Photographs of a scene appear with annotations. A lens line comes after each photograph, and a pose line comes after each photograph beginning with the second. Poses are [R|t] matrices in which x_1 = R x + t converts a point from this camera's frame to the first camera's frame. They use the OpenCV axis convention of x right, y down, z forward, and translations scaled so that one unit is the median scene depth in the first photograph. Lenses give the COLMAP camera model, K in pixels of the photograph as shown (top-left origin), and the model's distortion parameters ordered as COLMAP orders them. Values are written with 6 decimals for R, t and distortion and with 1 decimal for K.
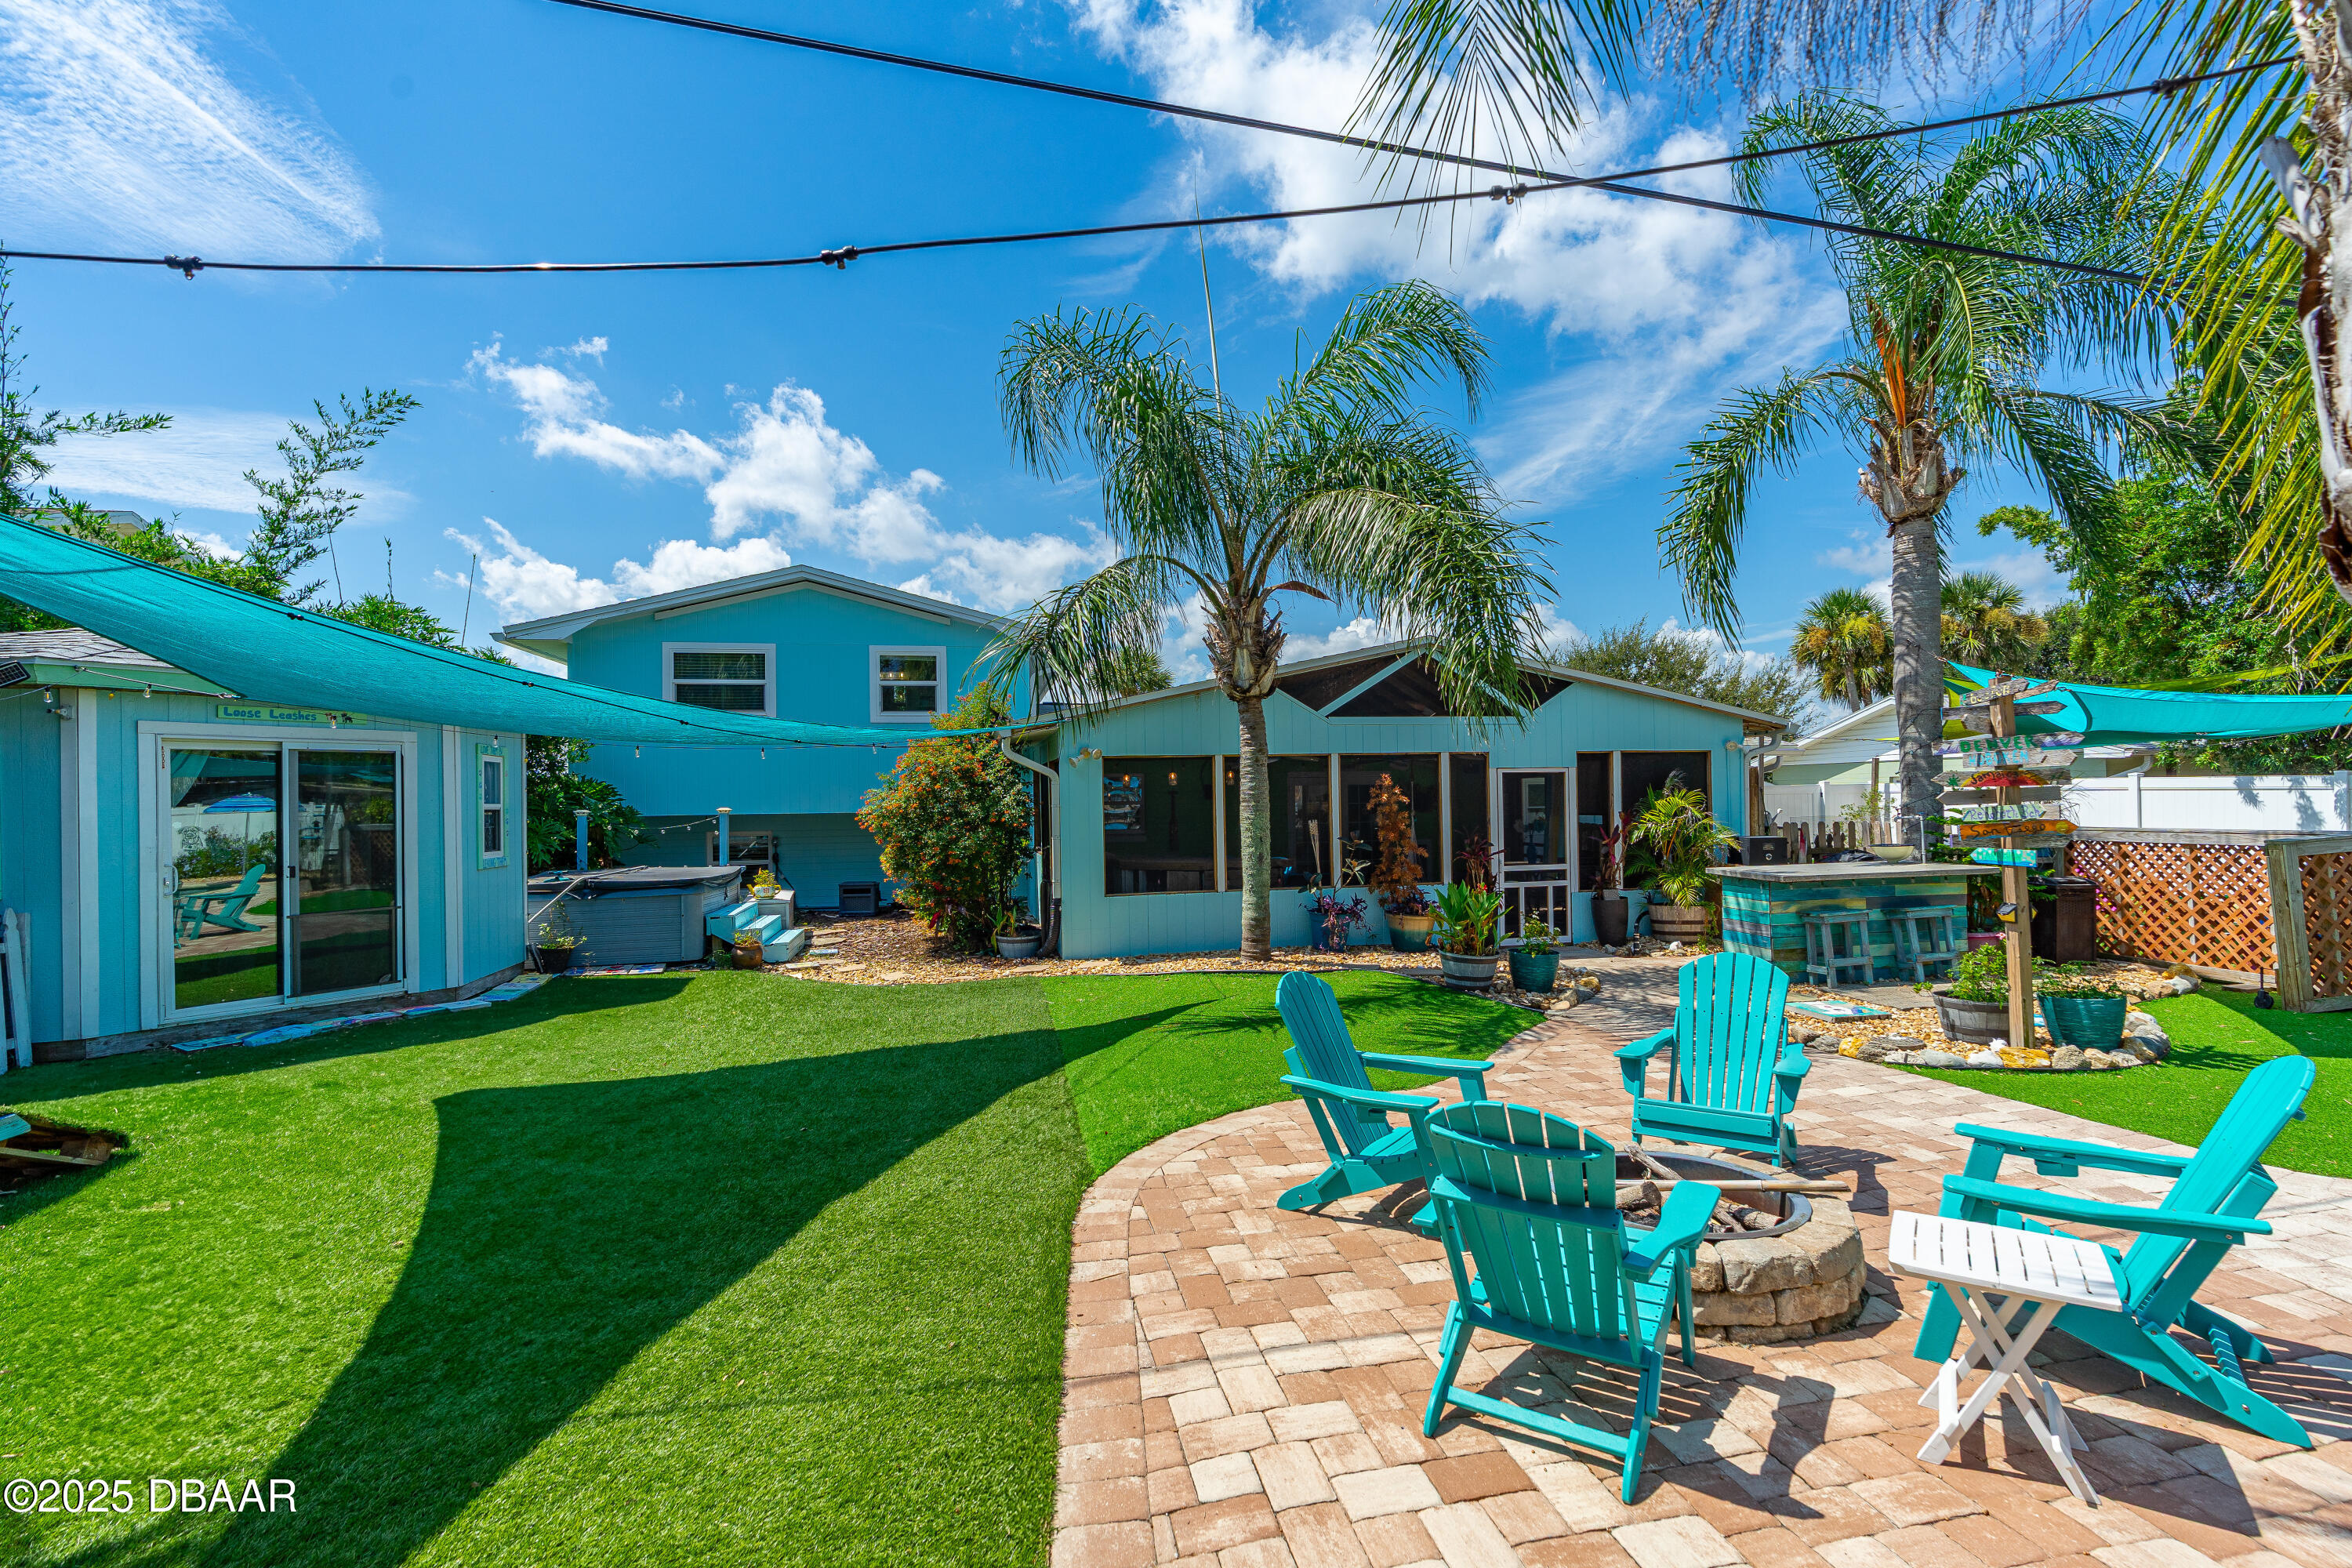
lens RADIAL K [[1107.7, 0, 1194.8], [0, 1107.7, 776.5], [0, 0, 1]] dist [-0.000859, 0.012453]
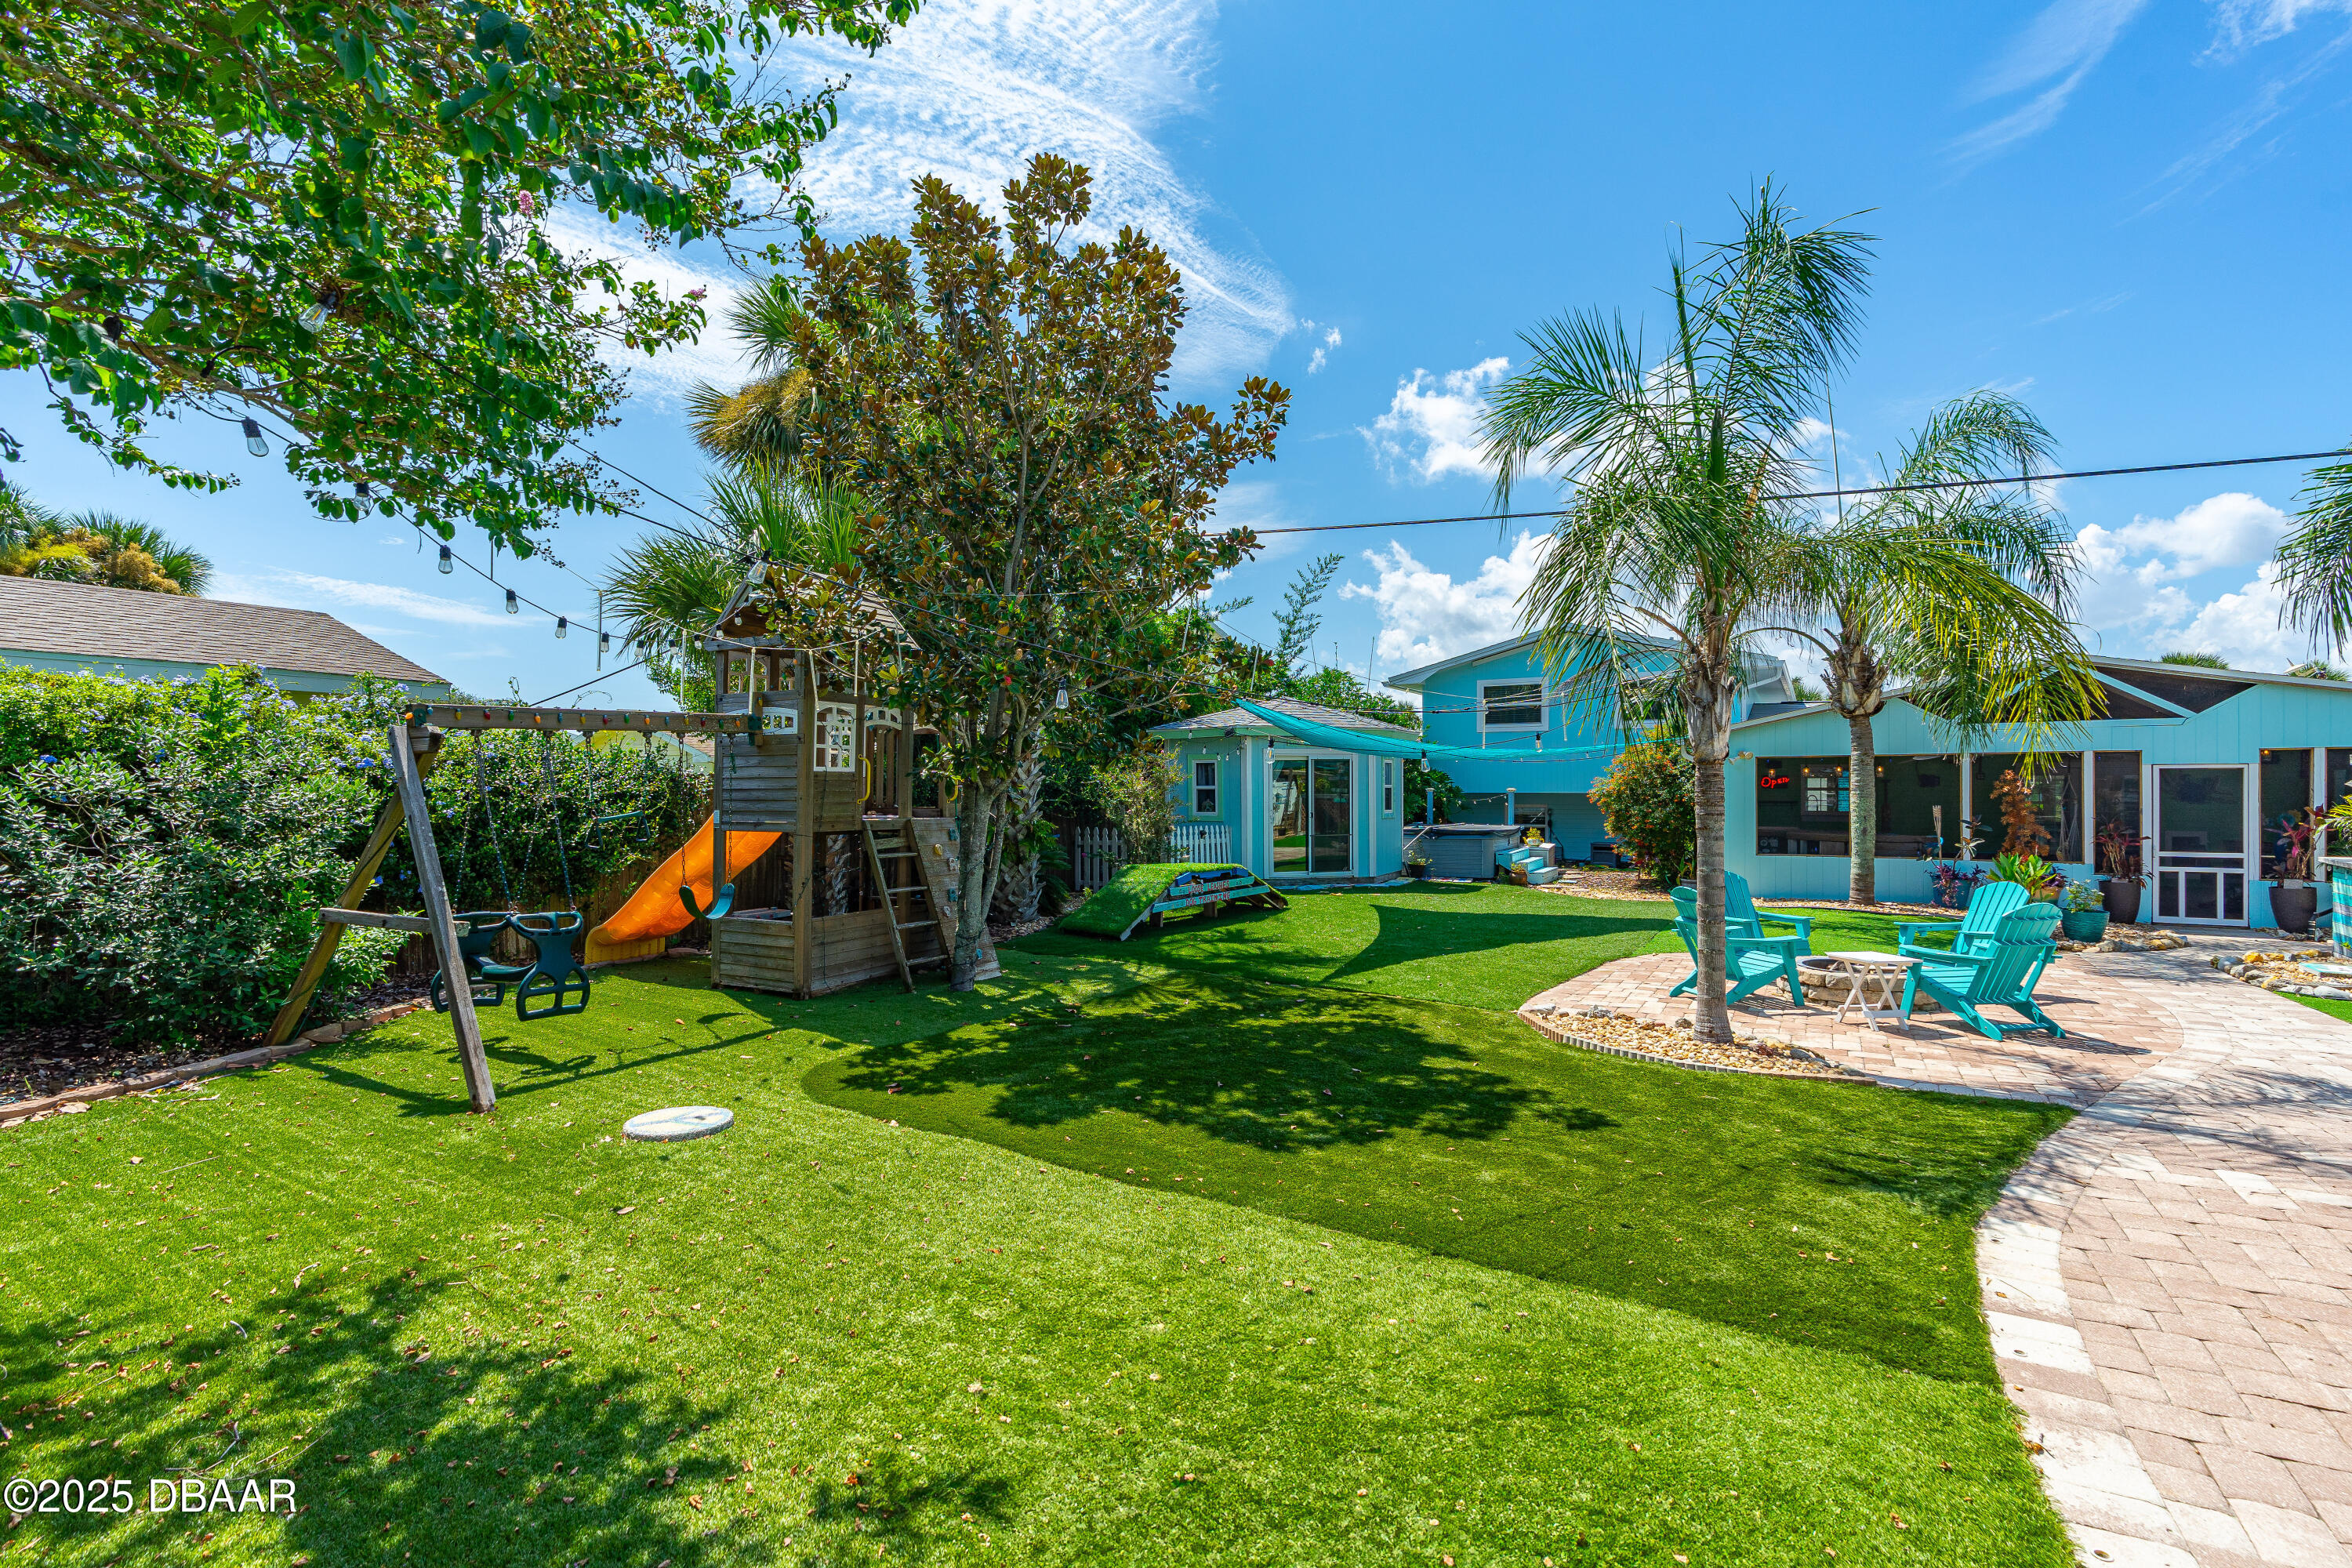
lens RADIAL K [[1107.7, 0, 1194.8], [0, 1107.7, 776.5], [0, 0, 1]] dist [-0.000859, 0.012453]
pose [[0.751709, 0.009695, -0.659423, 0.302306], [0.003445, 0.999821, 0.018627, -0.021301], [0.659485, -0.016274, 0.751541, -0.525575]]
